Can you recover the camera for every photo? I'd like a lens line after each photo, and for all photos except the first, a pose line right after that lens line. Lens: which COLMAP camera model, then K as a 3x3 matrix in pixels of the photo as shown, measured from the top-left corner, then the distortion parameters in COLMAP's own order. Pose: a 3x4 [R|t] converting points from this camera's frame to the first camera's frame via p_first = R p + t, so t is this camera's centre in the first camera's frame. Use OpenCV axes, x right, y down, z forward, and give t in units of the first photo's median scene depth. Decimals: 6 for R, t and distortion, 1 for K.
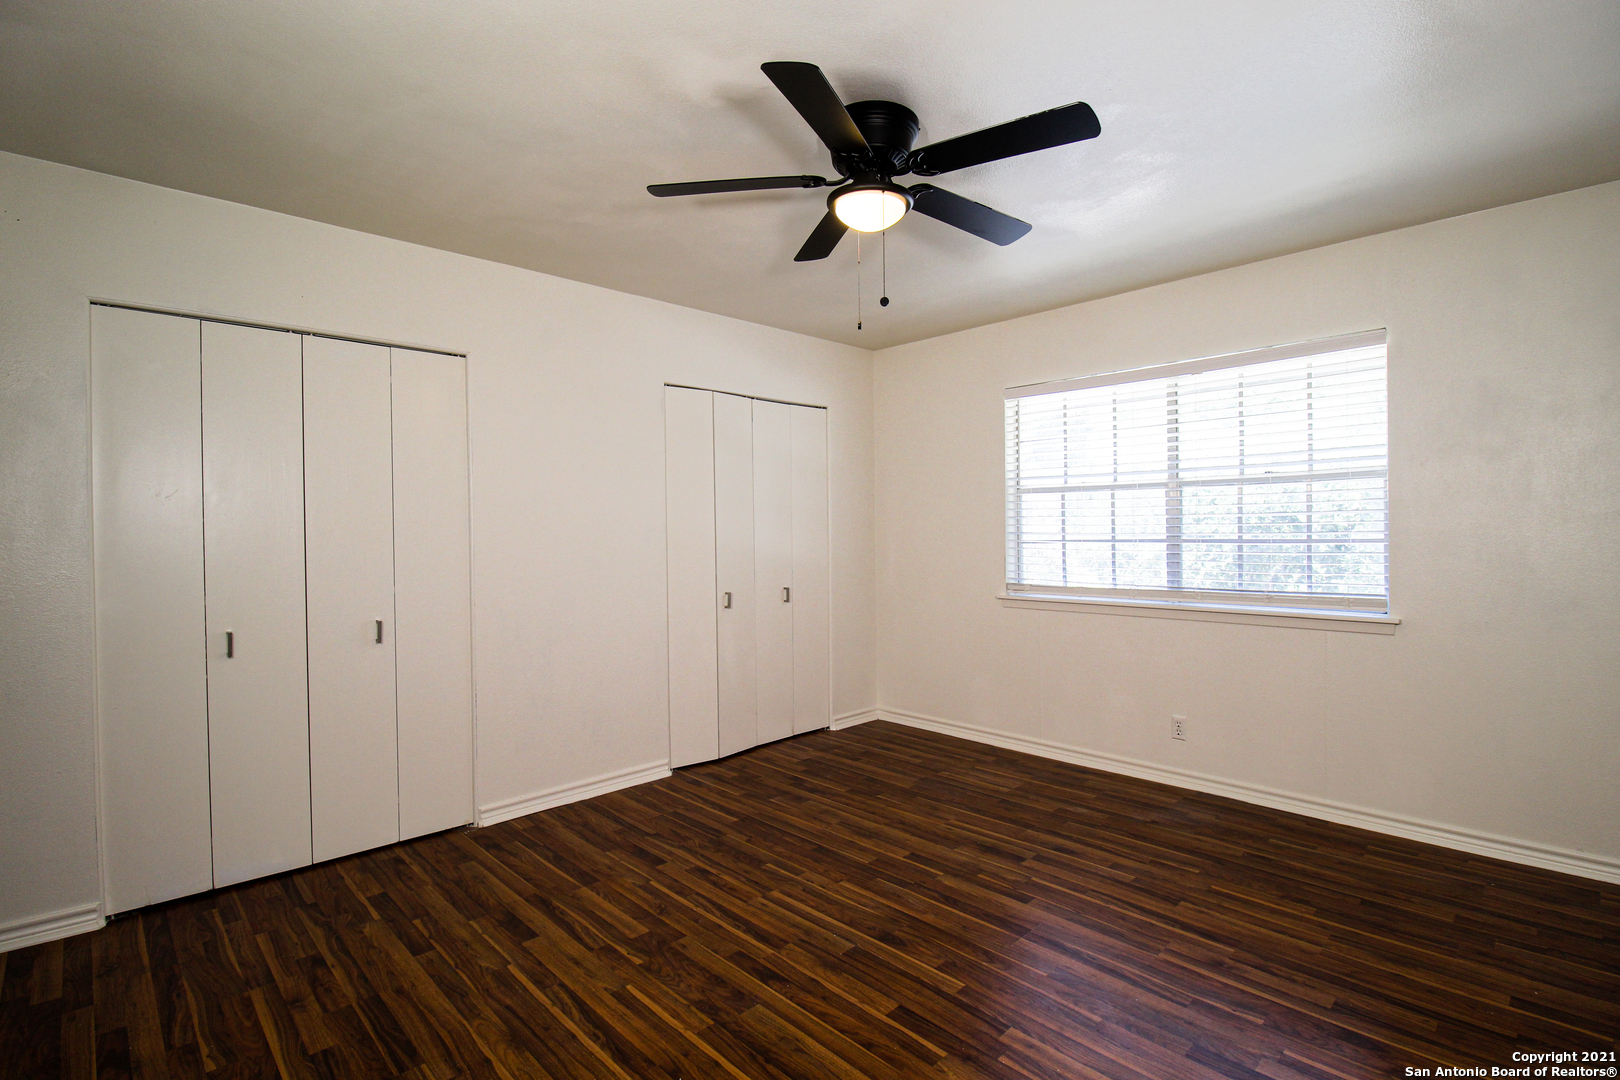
lens RADIAL K [[753.8, 0, 815.3], [0, 753.8, 539.0], [0, 0, 1]] dist [0.001369, -0.015750]
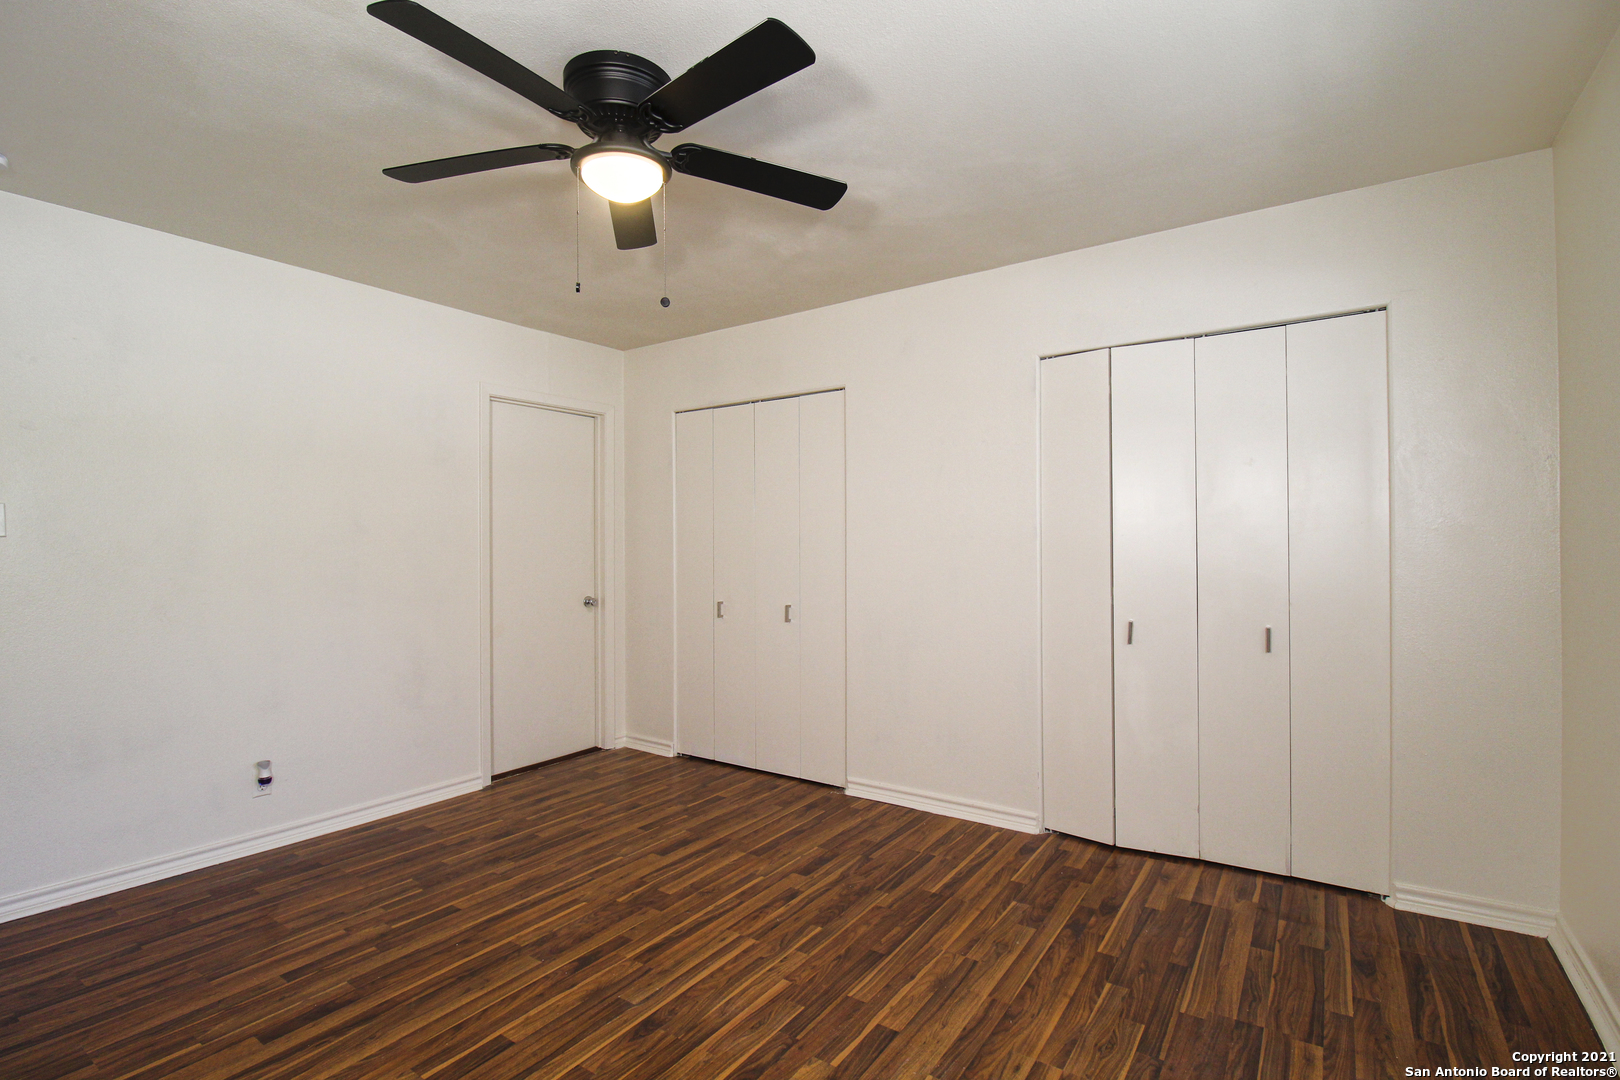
lens RADIAL K [[753.8, 0, 815.3], [0, 753.8, 539.0], [0, 0, 1]] dist [0.001369, -0.015750]
pose [[0.203862, 0.006574, -0.978978, 0.820285], [-0.003687, 0.999976, 0.005948, -0.019449], [0.978993, 0.002397, 0.203881, 0.864106]]
